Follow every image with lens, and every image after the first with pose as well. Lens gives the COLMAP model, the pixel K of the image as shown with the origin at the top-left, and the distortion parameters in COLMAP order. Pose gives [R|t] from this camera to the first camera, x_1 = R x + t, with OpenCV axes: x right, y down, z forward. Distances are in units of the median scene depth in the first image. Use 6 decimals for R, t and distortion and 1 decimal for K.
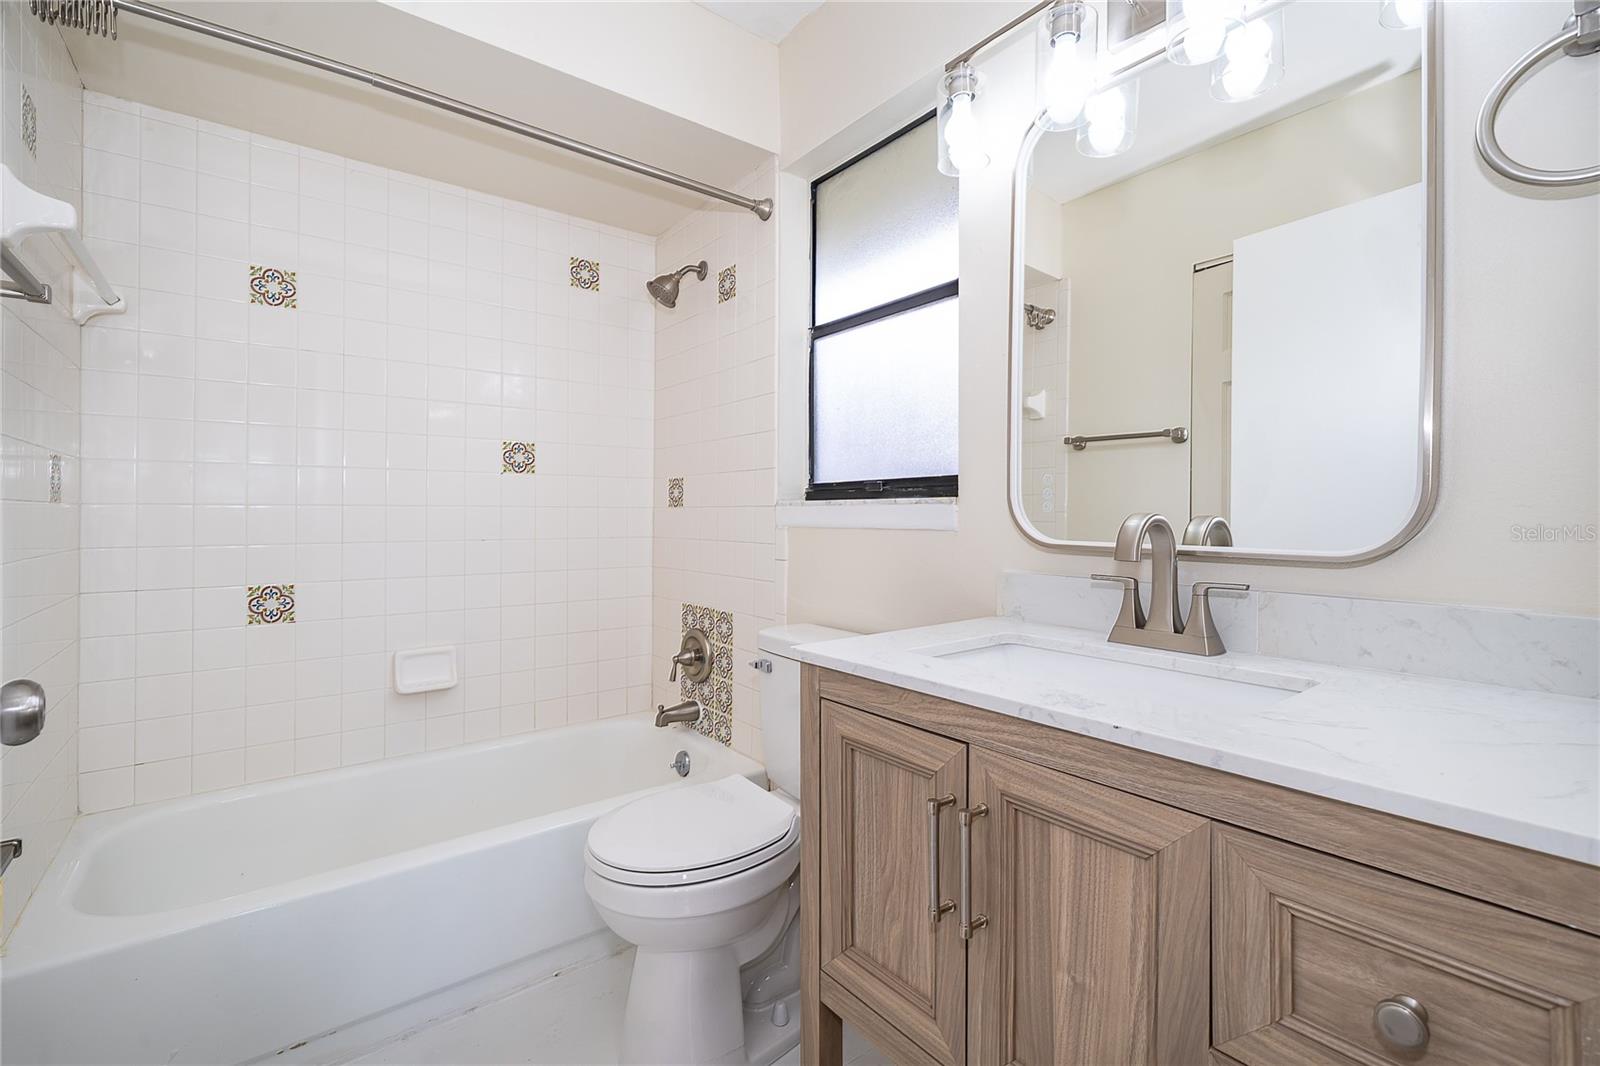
lens RADIAL K [[697.6, 0, 806.1], [0, 697.6, 520.5], [0, 0, 1]] dist [-0.001731, -0.000200]
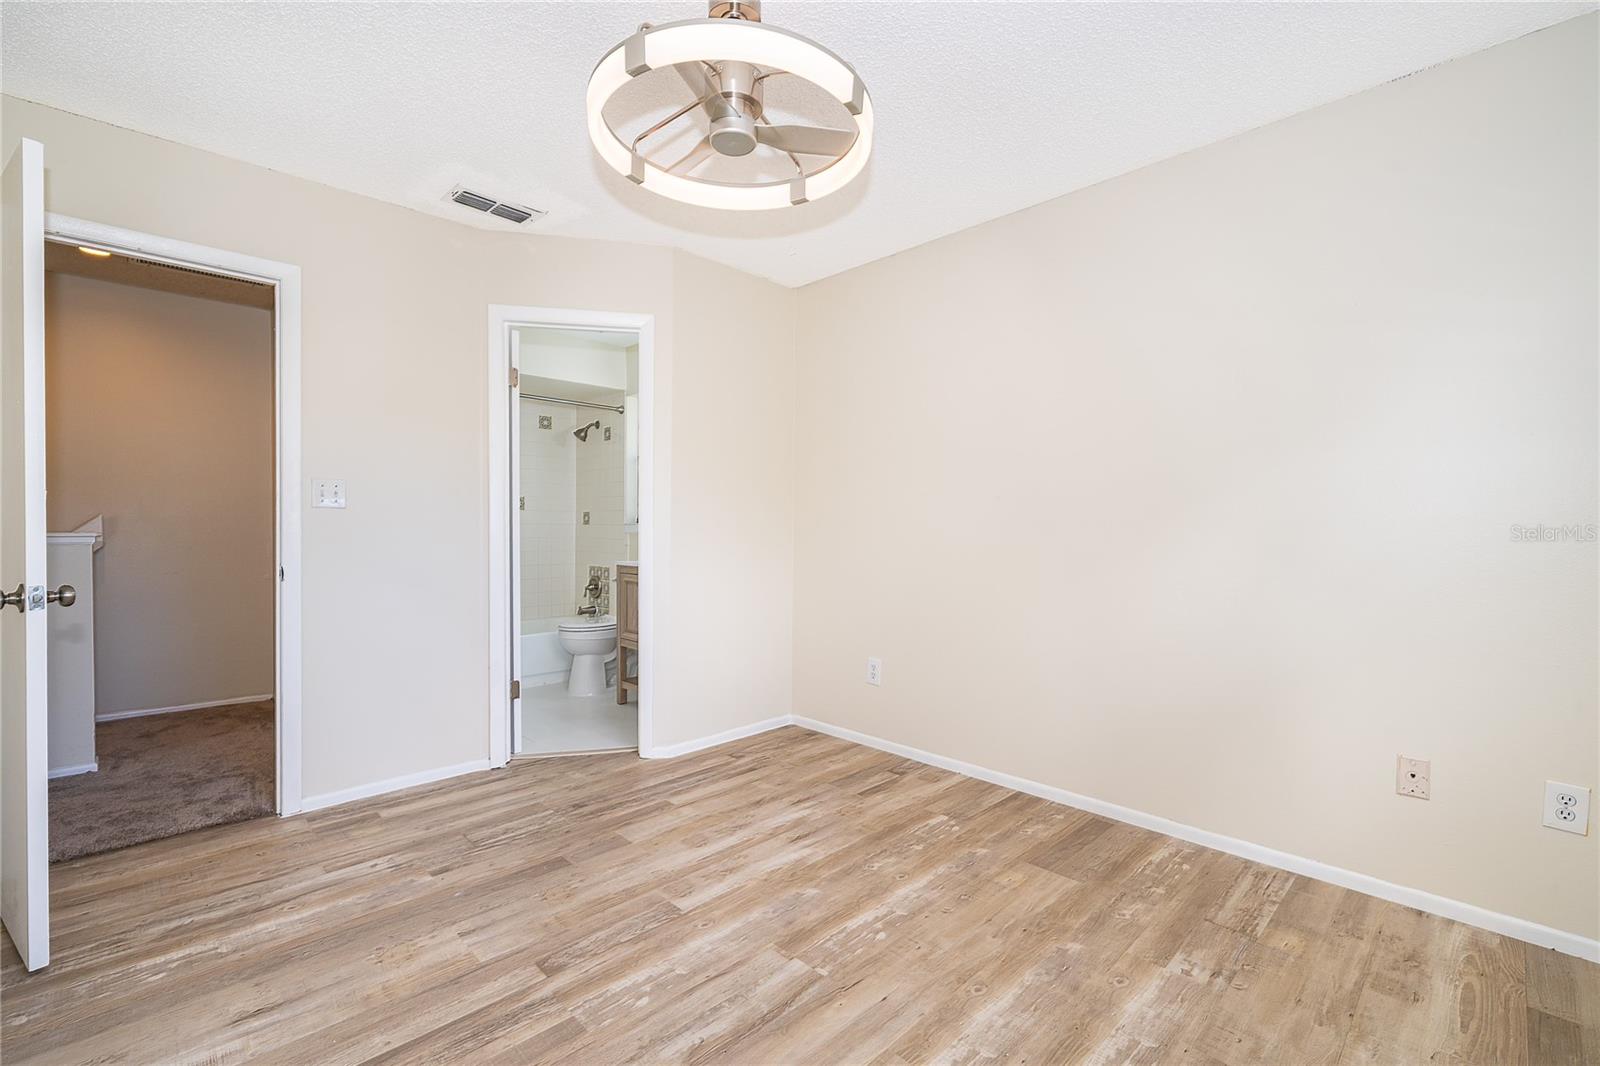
lens RADIAL K [[697.6, 0, 800.6], [0, 697.6, 523.1], [0, 0, 1]] dist [-0.001731, -0.000200]
pose [[0.994378, -0.003288, 0.105841, 0.295430], [0.004803, 0.999890, -0.014059, 0.011946], [-0.105783, 0.014489, 0.994284, -1.477491]]
